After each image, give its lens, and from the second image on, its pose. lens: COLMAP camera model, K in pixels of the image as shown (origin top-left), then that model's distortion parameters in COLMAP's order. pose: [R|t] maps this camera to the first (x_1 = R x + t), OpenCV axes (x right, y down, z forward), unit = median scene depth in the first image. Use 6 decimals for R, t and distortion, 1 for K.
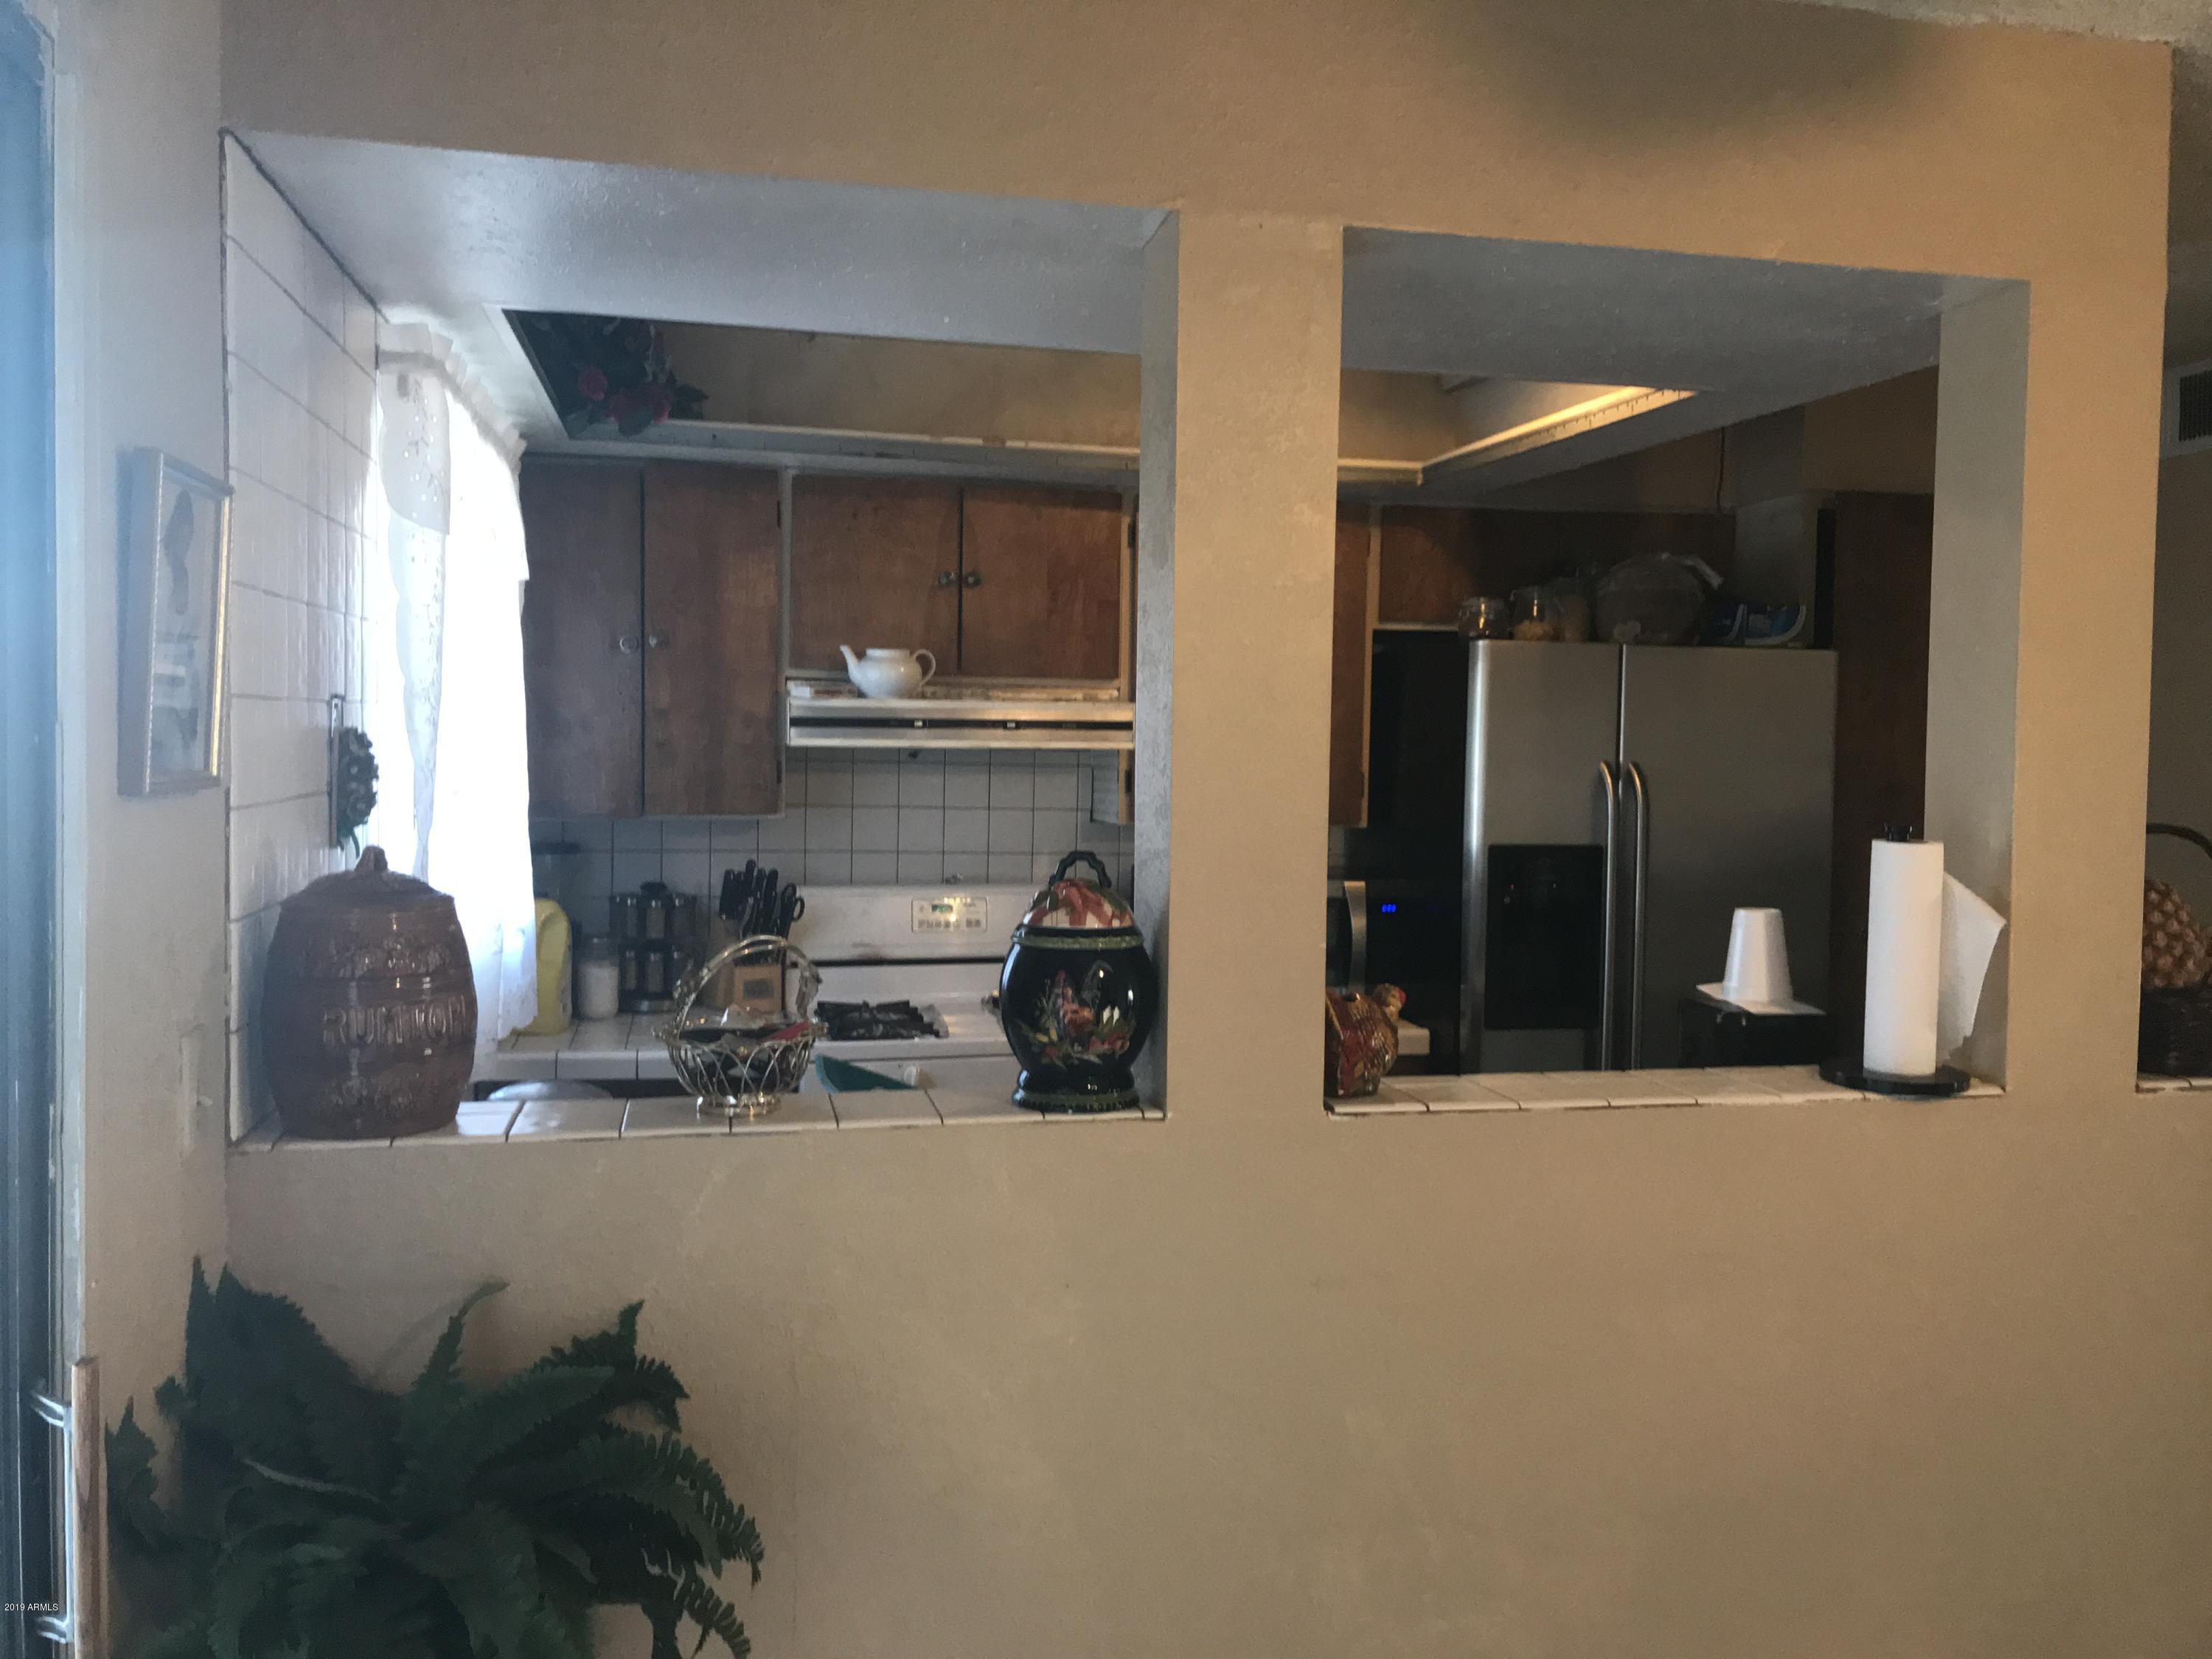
lens RADIAL K [[1790.4, 0, 1106.0], [0, 1790.4, 829.5], [0, 0, 1]] dist [0.004233, -0.001992]
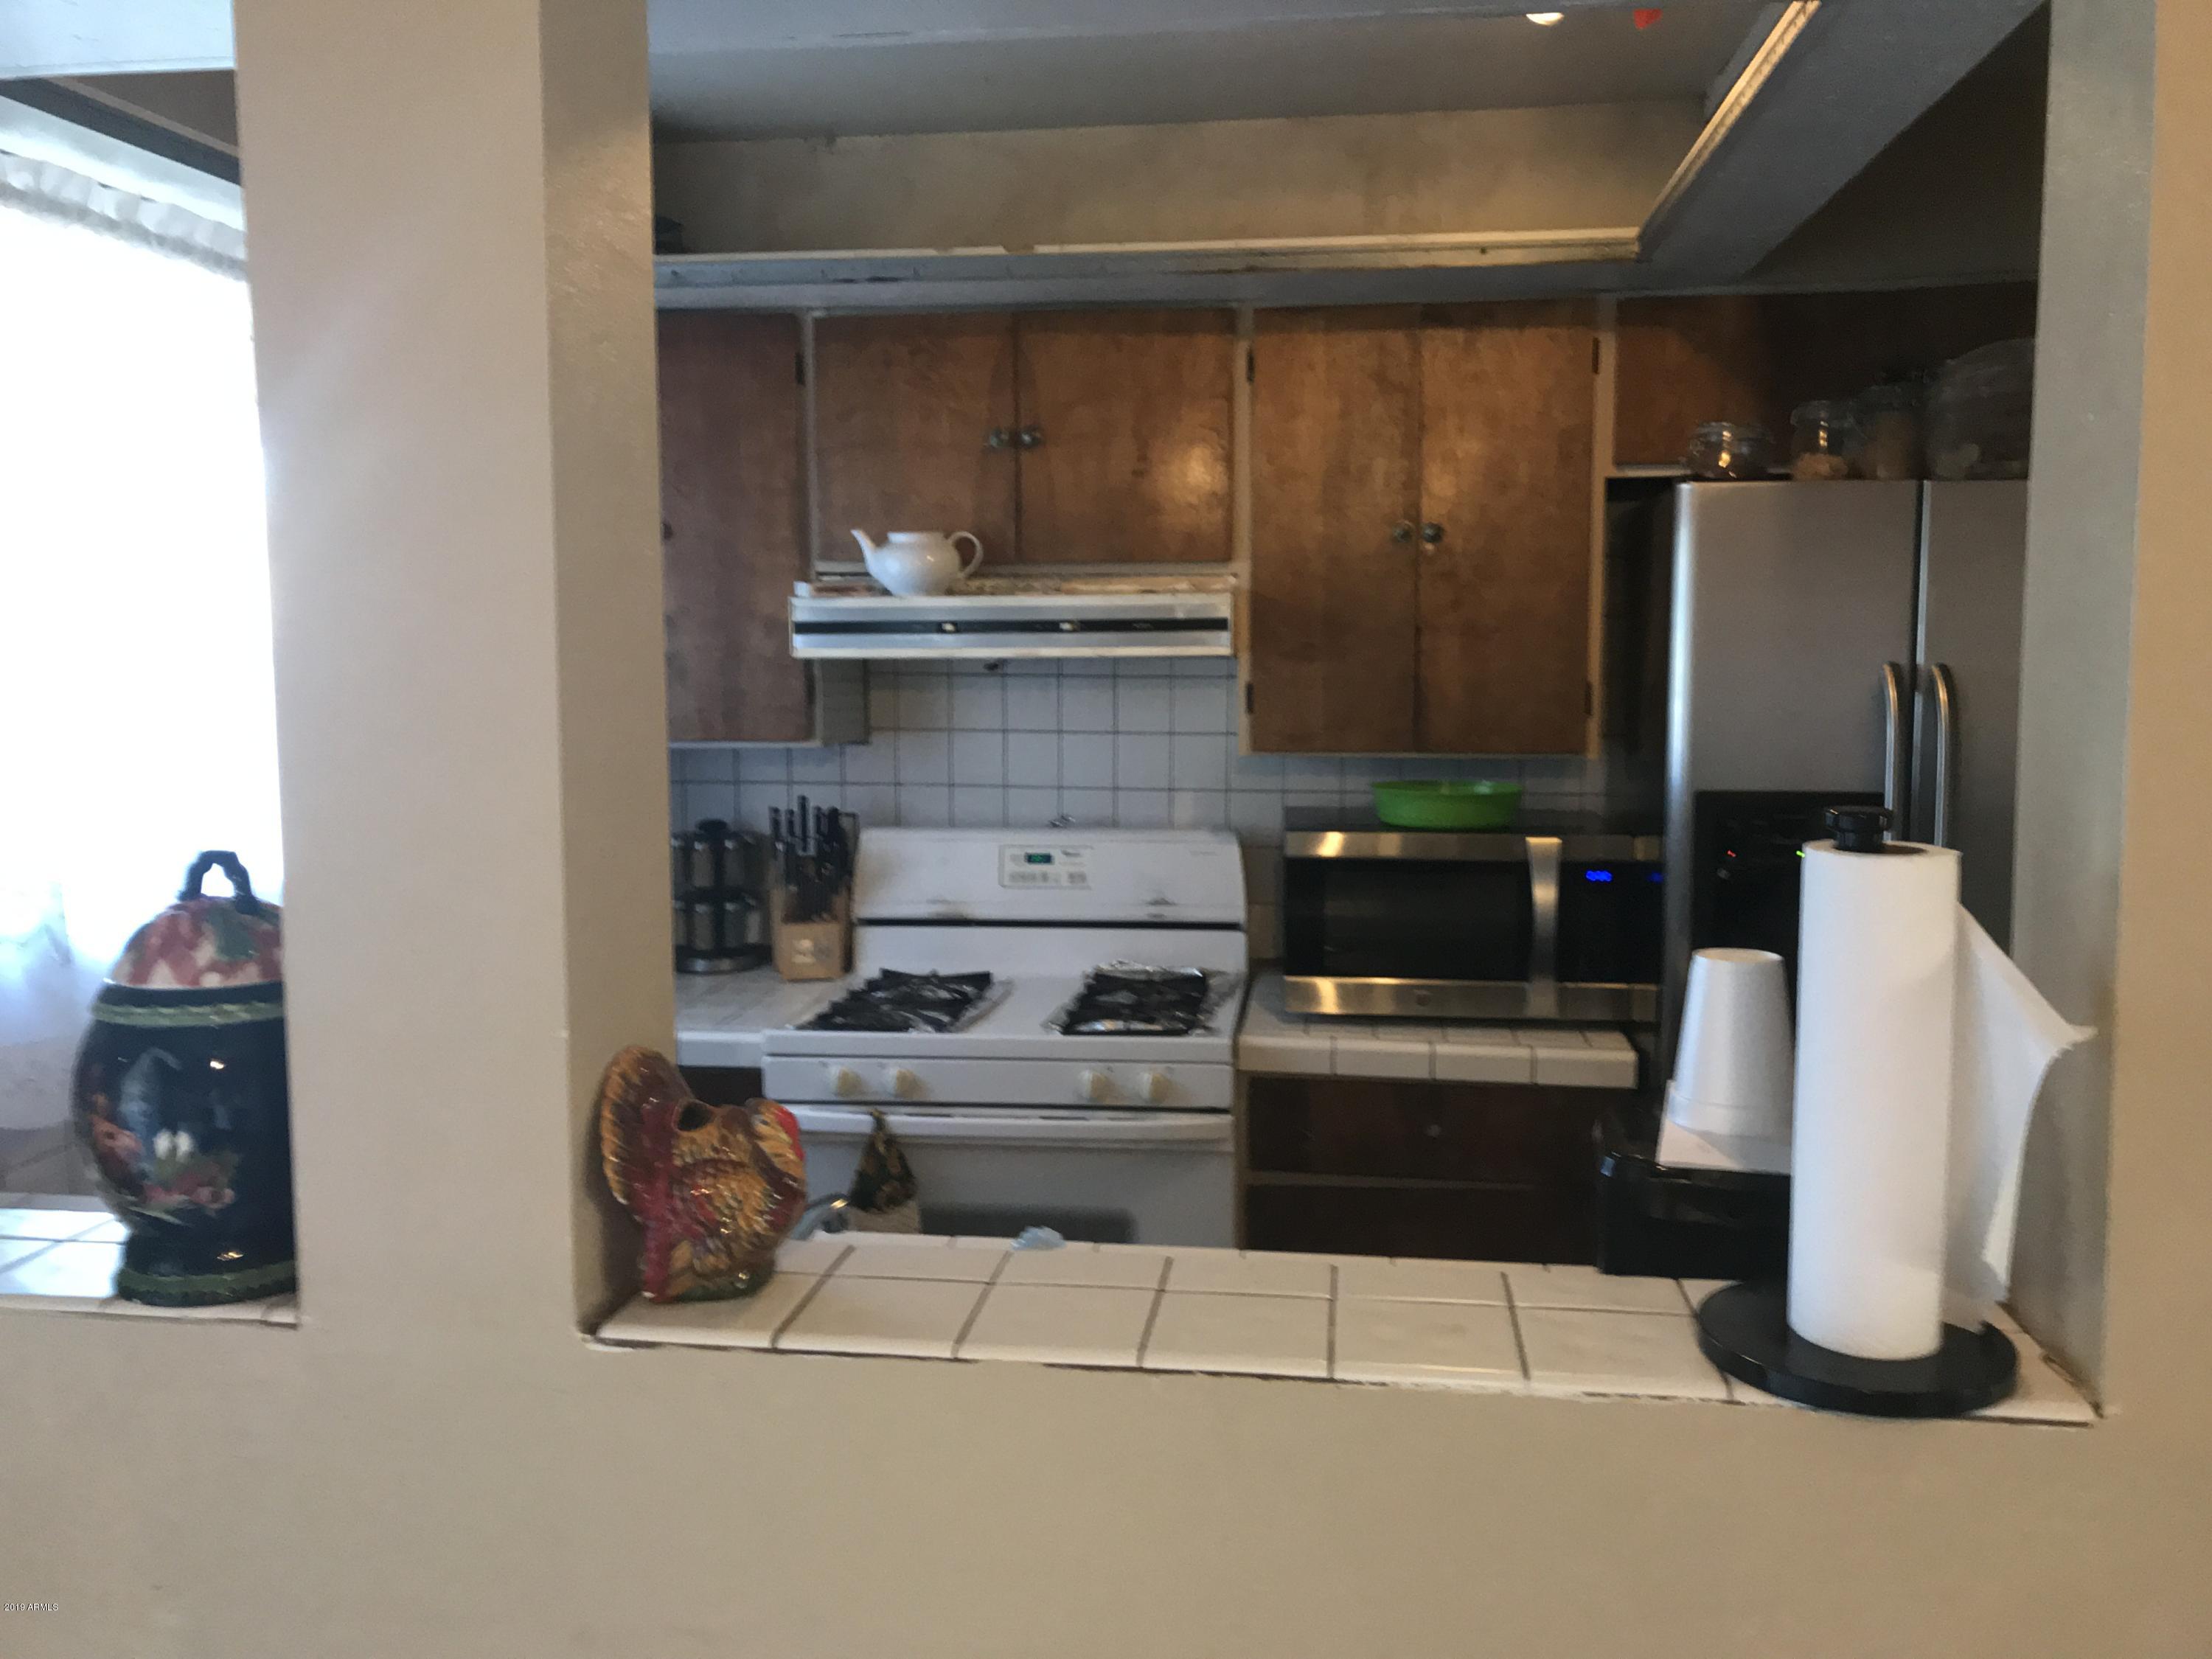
lens RADIAL K [[1823.0, 0, 1106.0], [0, 1823.0, 829.5], [0, 0, 1]] dist [0.037342, 0.001846]
pose [[0.940893, 0.018324, -0.338207, 0.231095], [-0.000252, 0.998573, 0.053400, -0.013284], [0.338703, -0.050158, 0.939556, 0.268718]]
